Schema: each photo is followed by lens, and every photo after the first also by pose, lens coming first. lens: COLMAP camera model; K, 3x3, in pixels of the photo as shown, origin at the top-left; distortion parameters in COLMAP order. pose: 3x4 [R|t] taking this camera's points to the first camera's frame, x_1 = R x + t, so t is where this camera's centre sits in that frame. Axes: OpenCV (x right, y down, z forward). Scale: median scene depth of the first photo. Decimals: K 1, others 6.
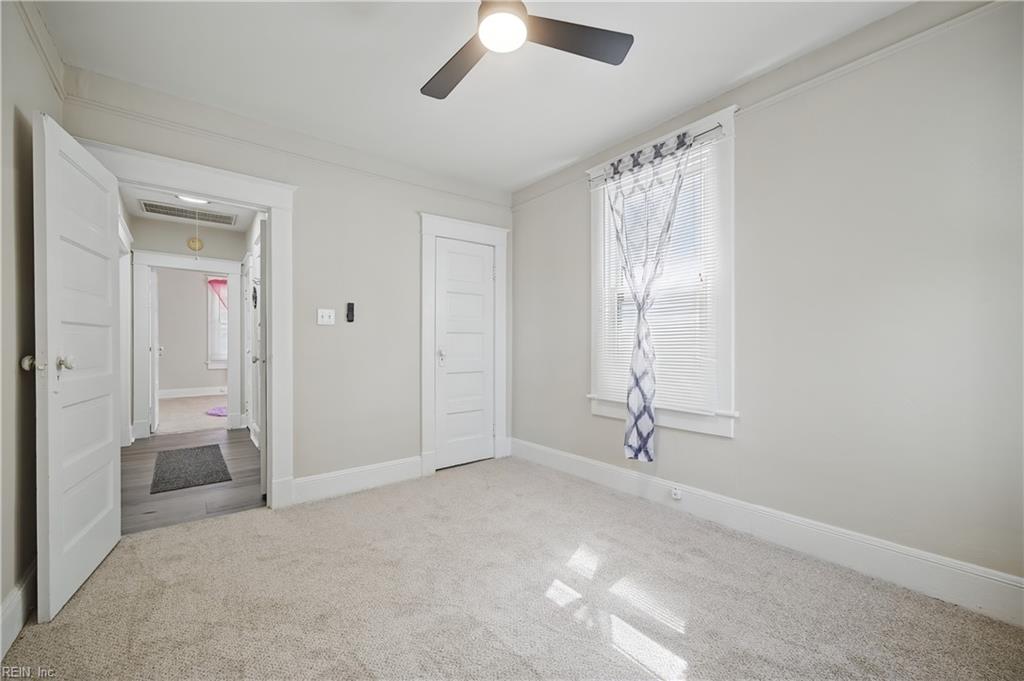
lens RADIAL K [[404.5, 0, 512.8], [0, 404.5, 344.6], [0, 0, 1]] dist [-0.013803, 0.000237]
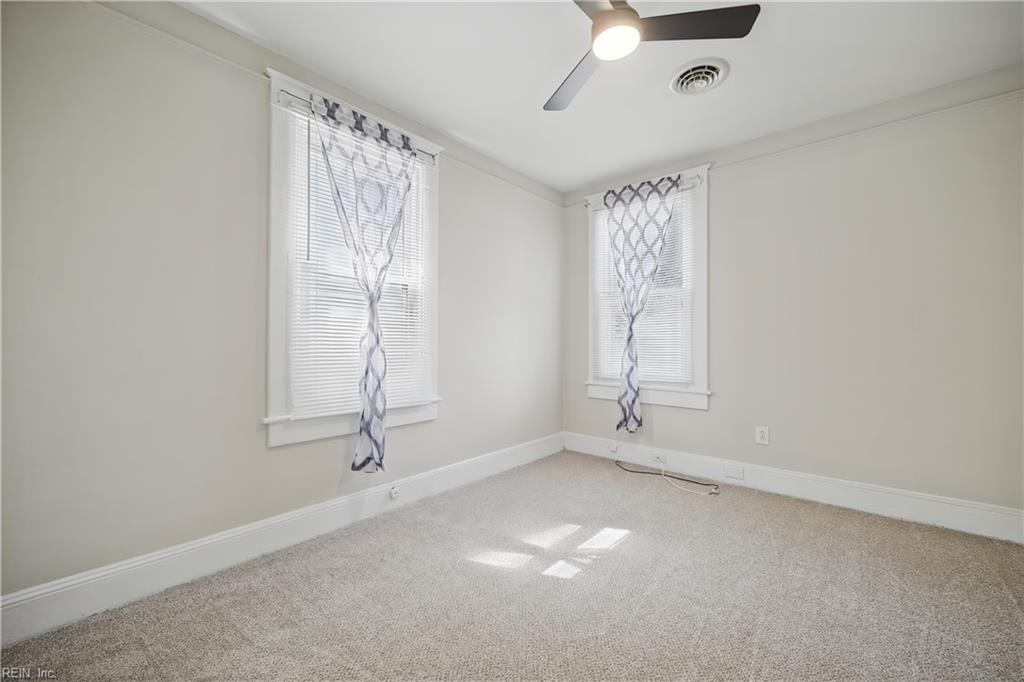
lens RADIAL K [[404.5, 0, 512.8], [0, 404.5, 342.0], [0, 0, 1]] dist [-0.013803, 0.000237]
pose [[-0.185735, 0.003396, 0.982594, -0.619210], [-0.004854, 0.999979, -0.004374, 0.003865], [-0.982588, -0.005581, -0.185715, 0.893105]]
